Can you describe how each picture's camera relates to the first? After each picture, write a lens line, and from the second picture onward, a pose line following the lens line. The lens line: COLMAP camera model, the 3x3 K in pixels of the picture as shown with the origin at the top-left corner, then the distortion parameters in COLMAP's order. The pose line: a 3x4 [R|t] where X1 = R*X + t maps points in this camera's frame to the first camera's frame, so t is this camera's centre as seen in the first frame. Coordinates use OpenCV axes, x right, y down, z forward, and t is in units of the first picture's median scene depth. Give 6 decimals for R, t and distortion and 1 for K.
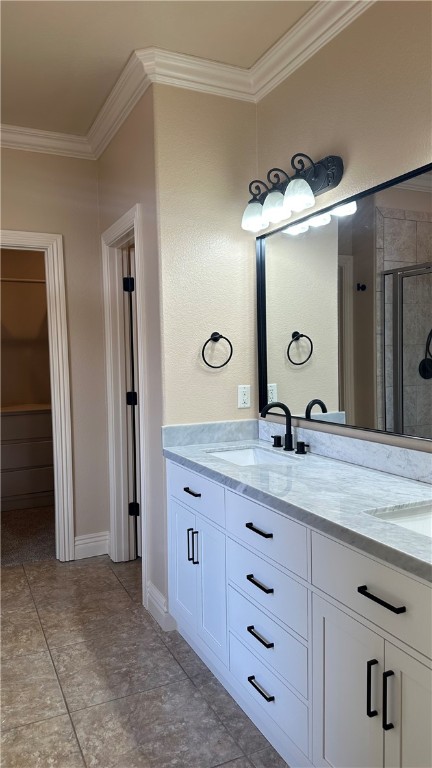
lens RADIAL K [[539.1, 0, 216.0], [0, 539.1, 384.0], [0, 0, 1]] dist [0.157487, -0.263173]
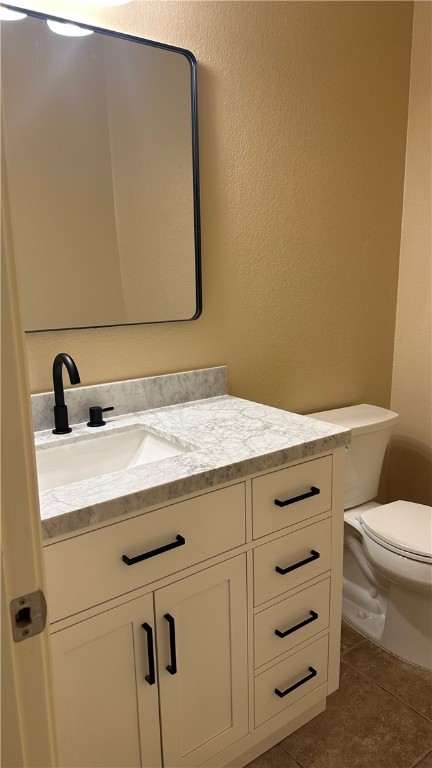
lens RADIAL K [[539.1, 0, 216.0], [0, 539.1, 384.0], [0, 0, 1]] dist [0.157487, -0.263173]
pose [[-0.176239, -0.208232, 0.962070, -0.556768], [0.073837, 0.971819, 0.223868, -0.056060], [-0.981574, 0.110490, -0.155897, 1.142457]]
